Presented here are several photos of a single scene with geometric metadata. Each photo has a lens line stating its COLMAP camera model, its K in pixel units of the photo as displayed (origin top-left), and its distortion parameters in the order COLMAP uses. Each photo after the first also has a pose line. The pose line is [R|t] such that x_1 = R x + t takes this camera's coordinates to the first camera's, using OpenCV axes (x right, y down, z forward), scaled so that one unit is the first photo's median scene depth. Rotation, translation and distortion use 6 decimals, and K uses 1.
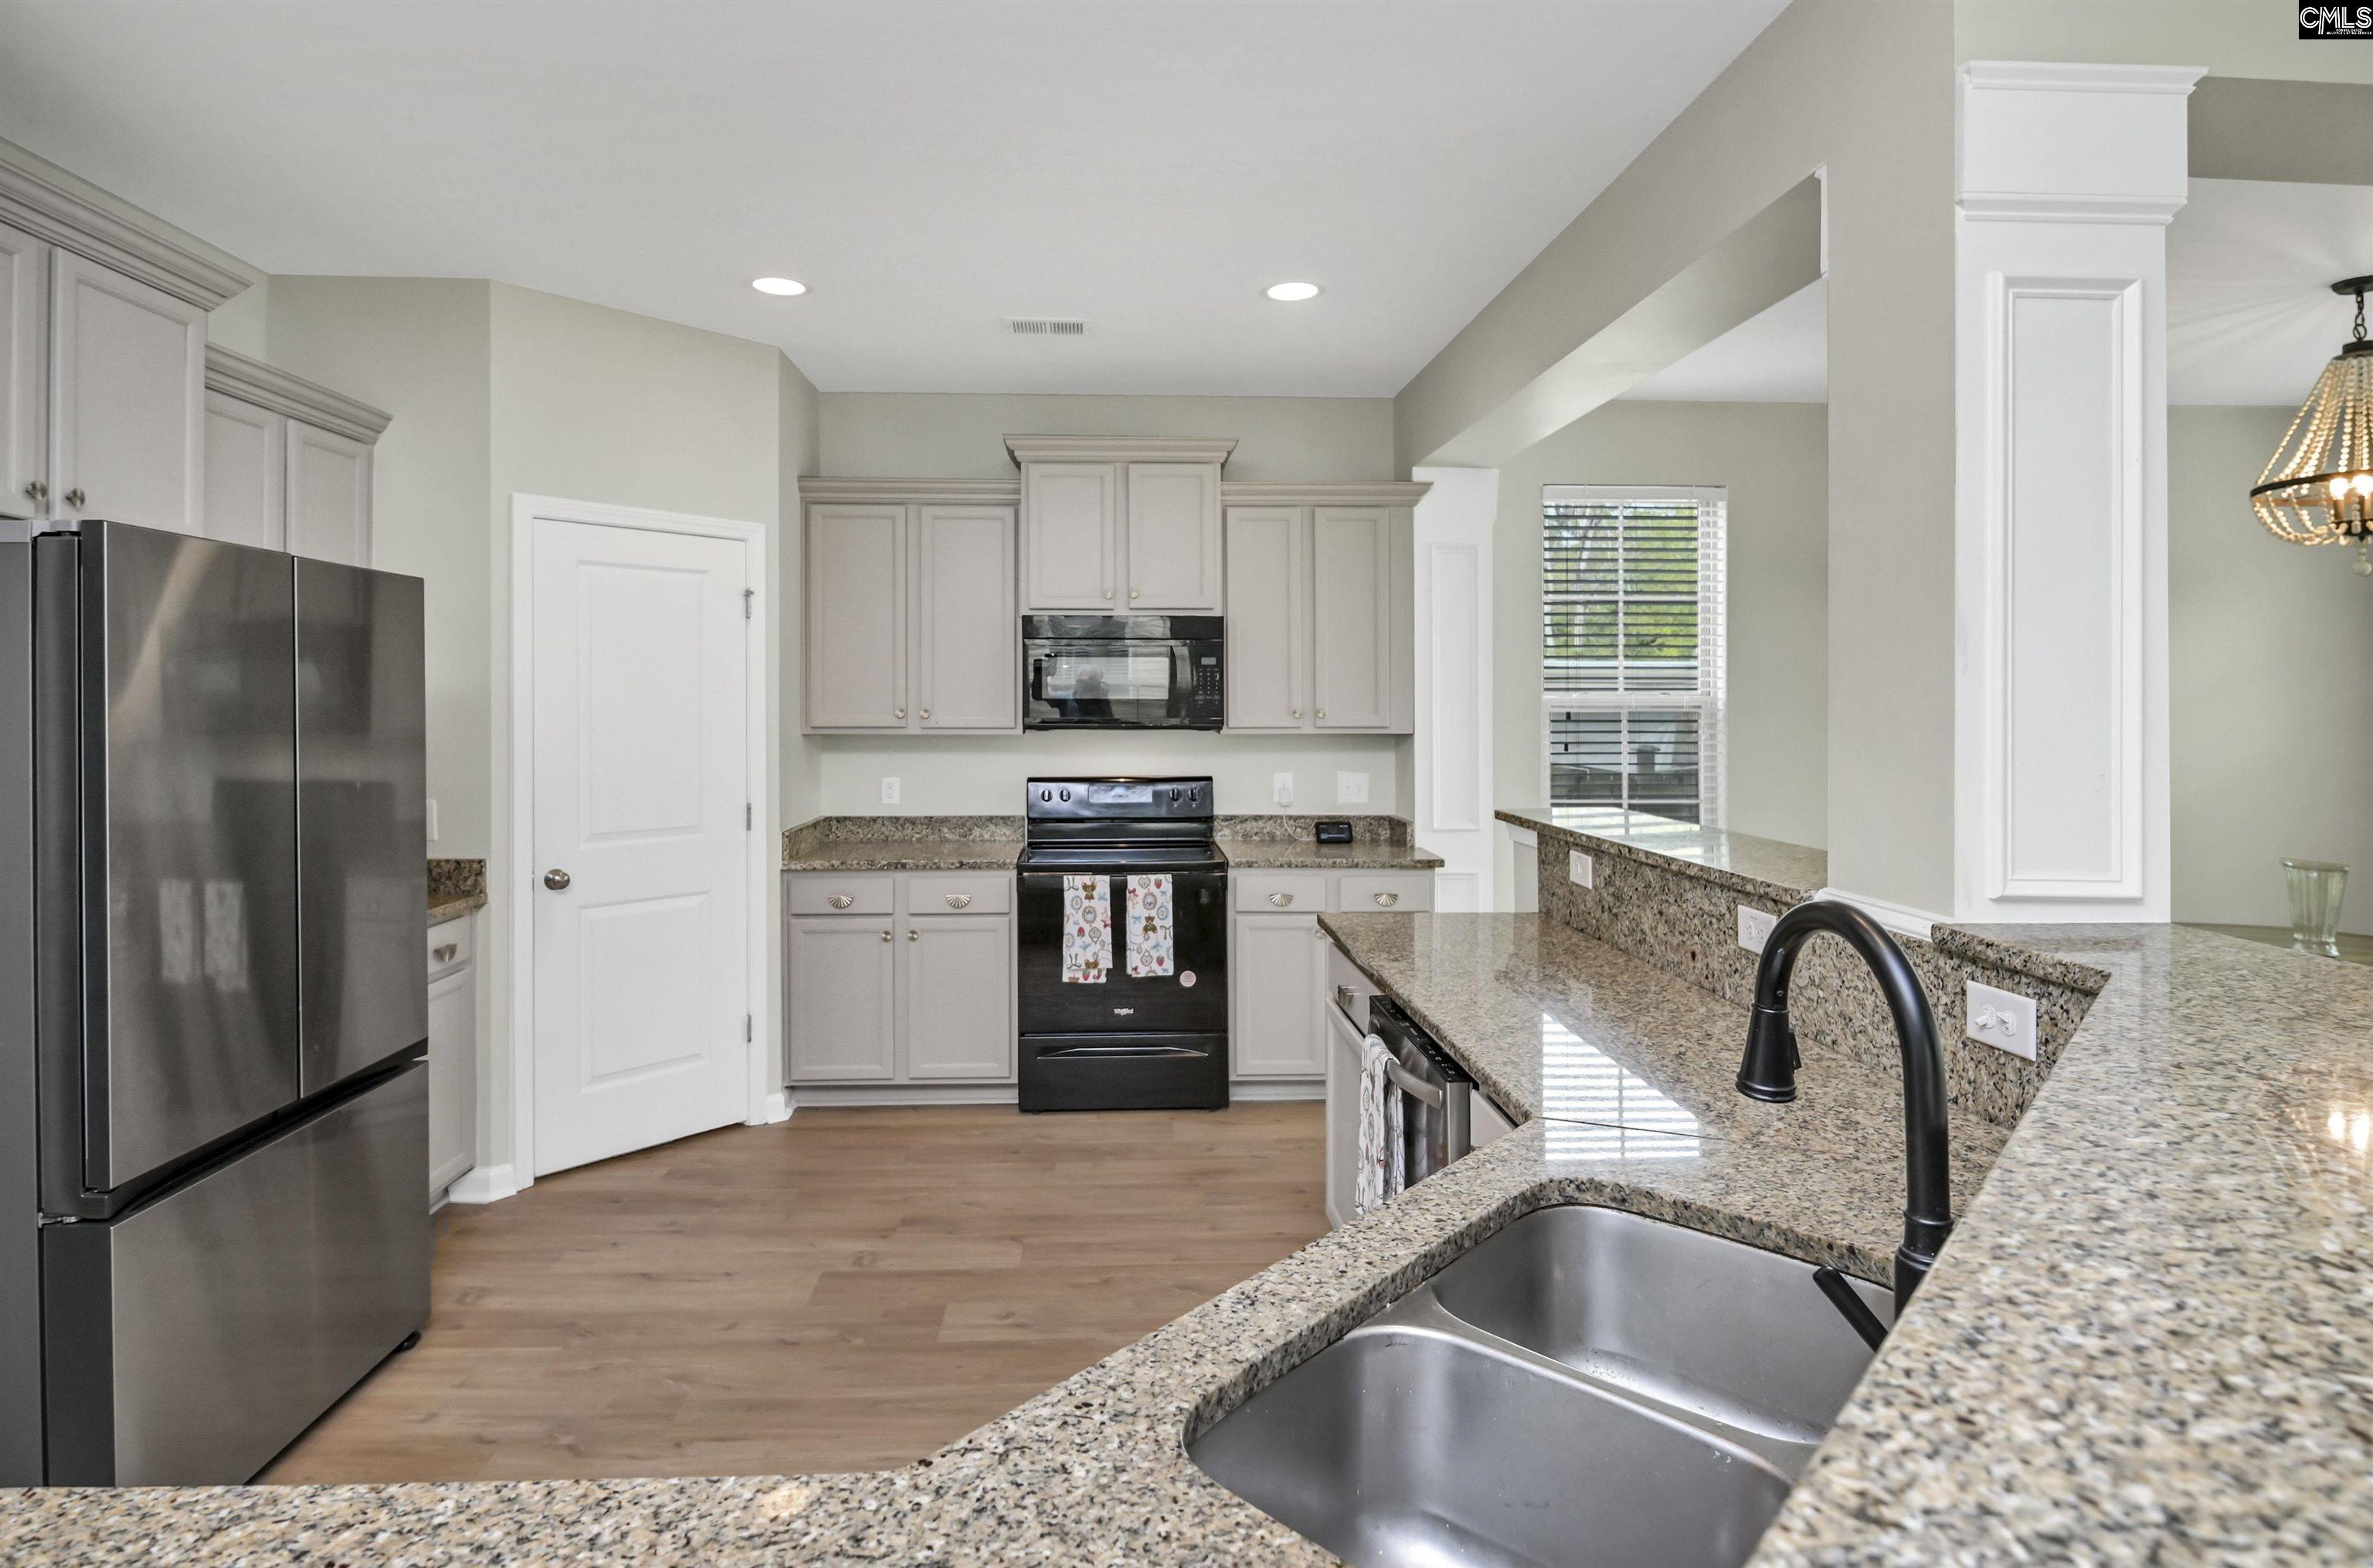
lens RADIAL K [[1186.0, 0, 1246.5], [0, 1186.0, 701.0], [0, 0, 1]] dist [-0.001977, -0.001533]
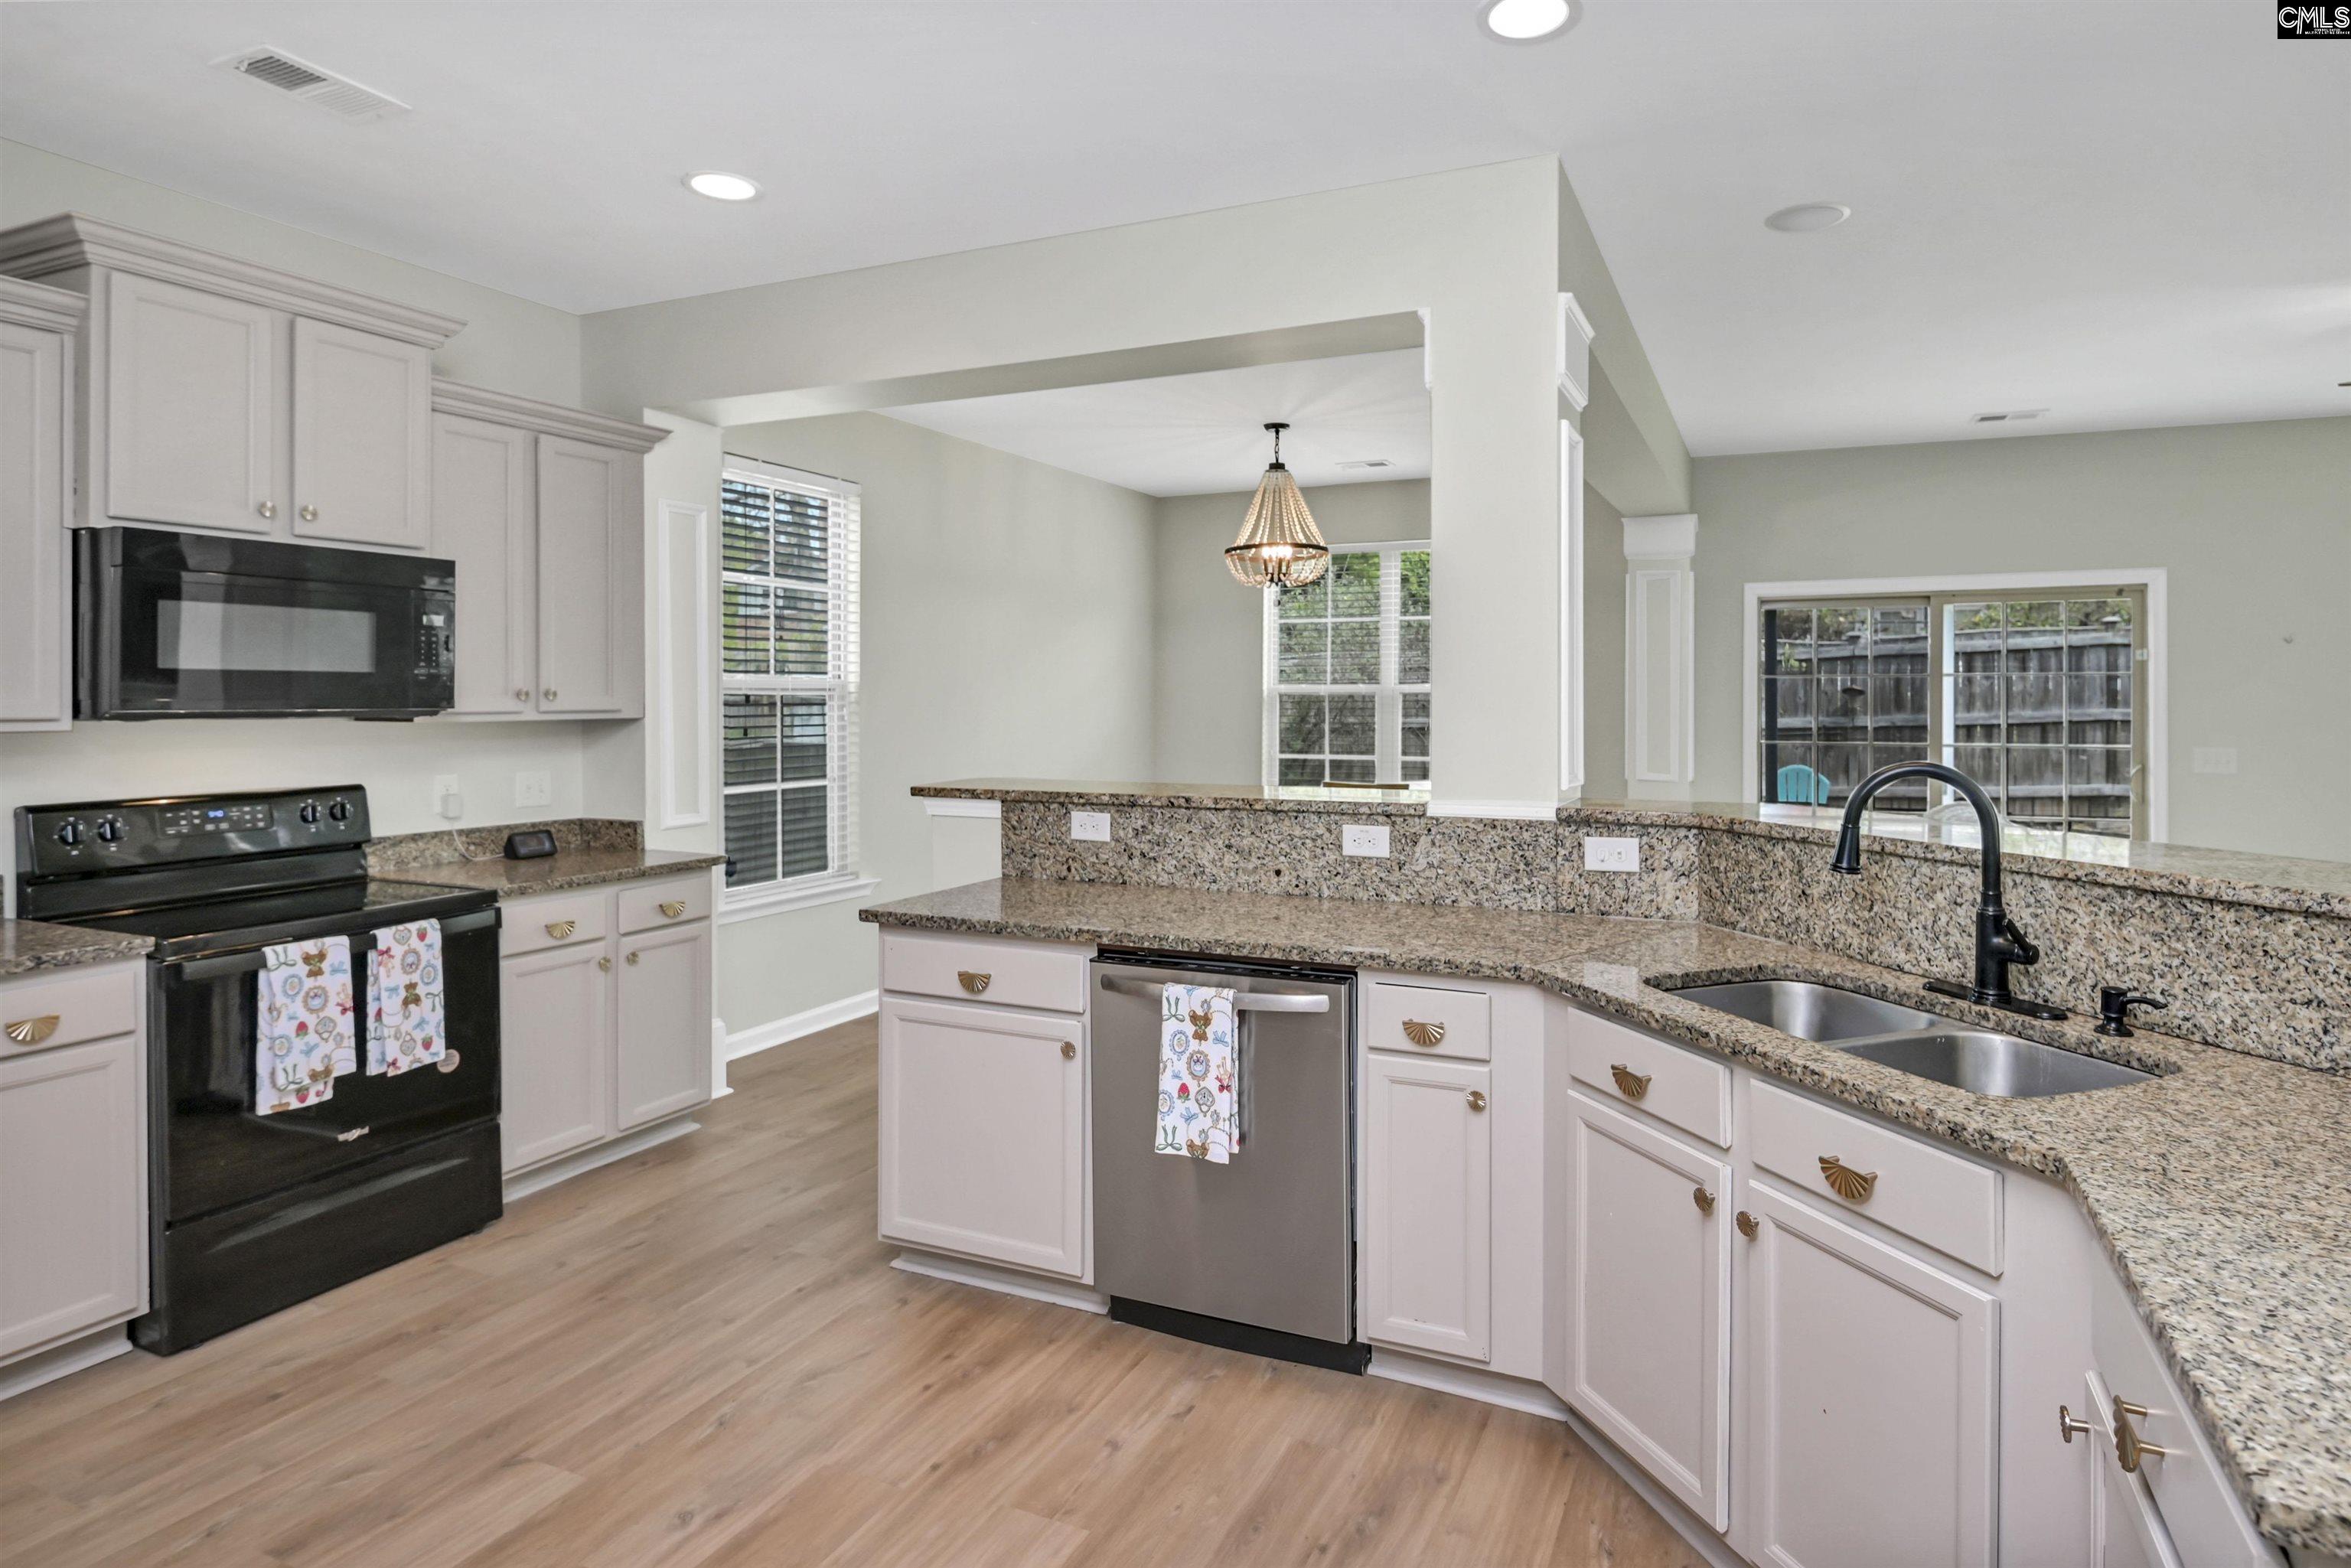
lens RADIAL K [[1211.4, 0, 1143.0], [0, 1211.4, 702.5], [0, 0, 1]] dist [-0.001557, -0.001626]
pose [[0.499450, -0.004255, 0.866332, -0.478130], [0.001069, 0.999990, 0.004296, 0.013831], [-0.866342, -0.001220, 0.499449, 0.269287]]
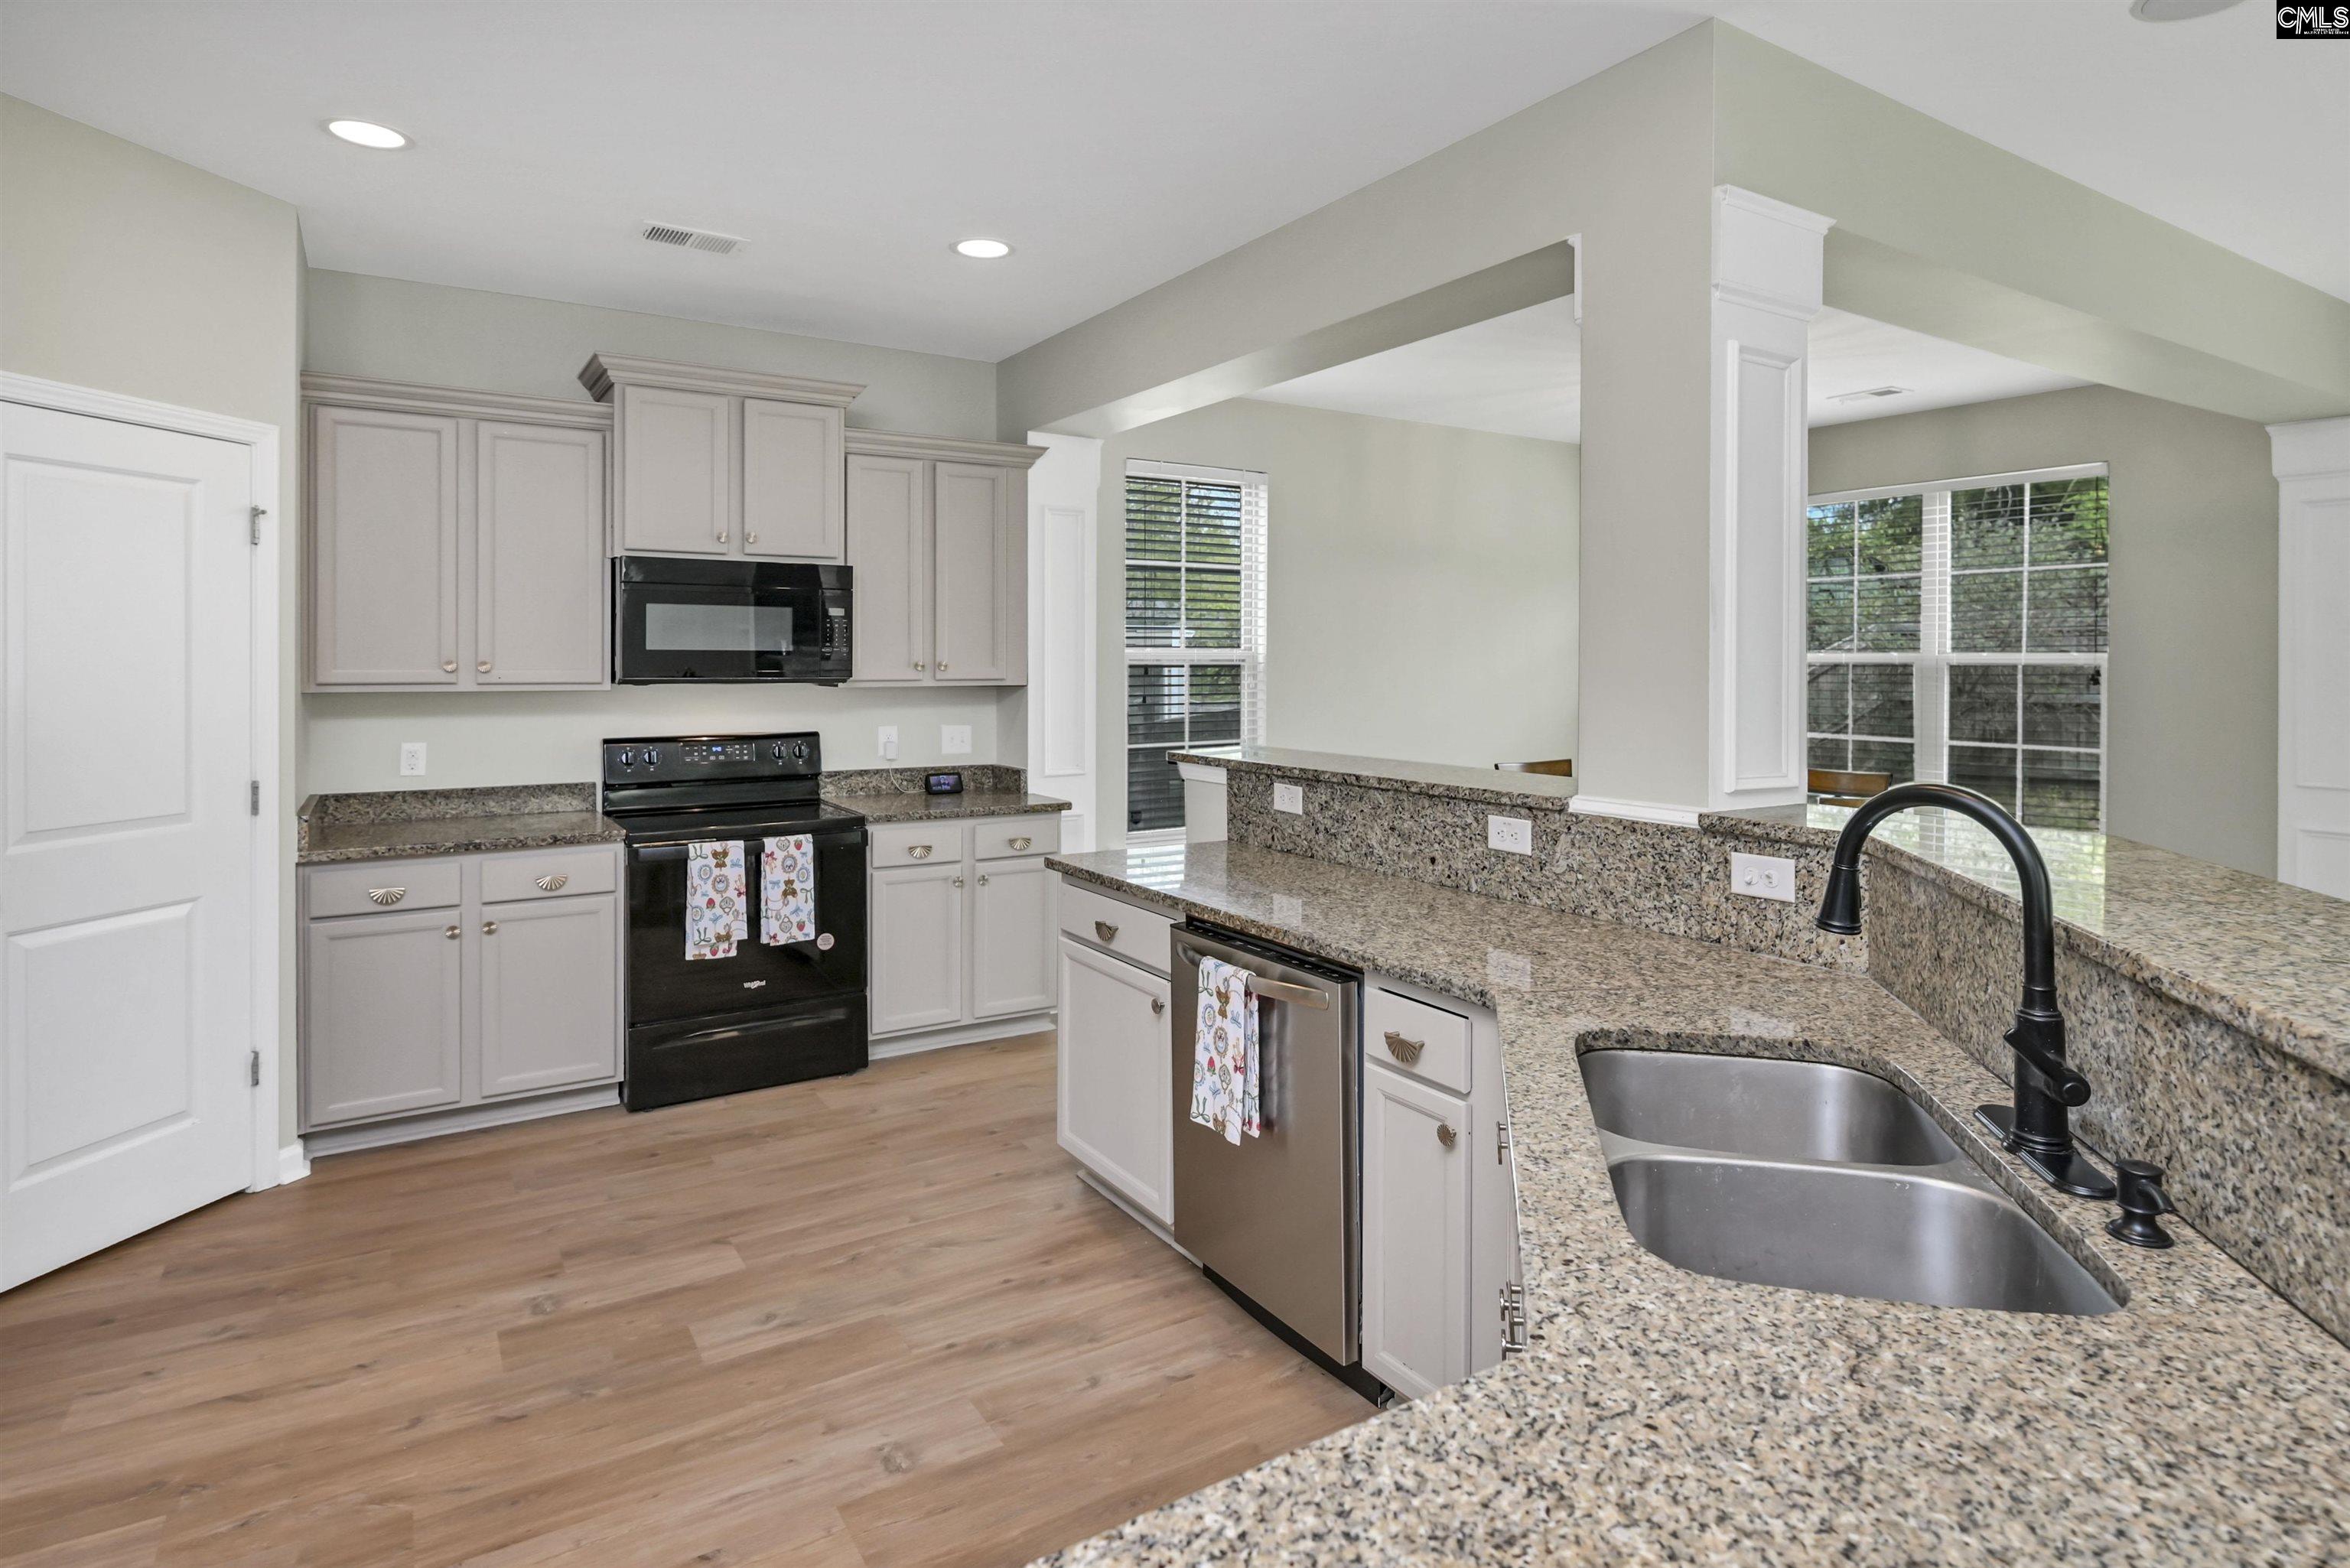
lens RADIAL K [[1137.5, 0, 1179.0], [0, 1137.5, 663.0], [0, 0, 1]] dist [0.000806, -0.004180]
pose [[0.884465, 0.000155, 0.466607, -0.228122], [-0.001643, 0.999995, 0.002783, 0.005287], [-0.466604, -0.003228, 0.884460, 0.051283]]
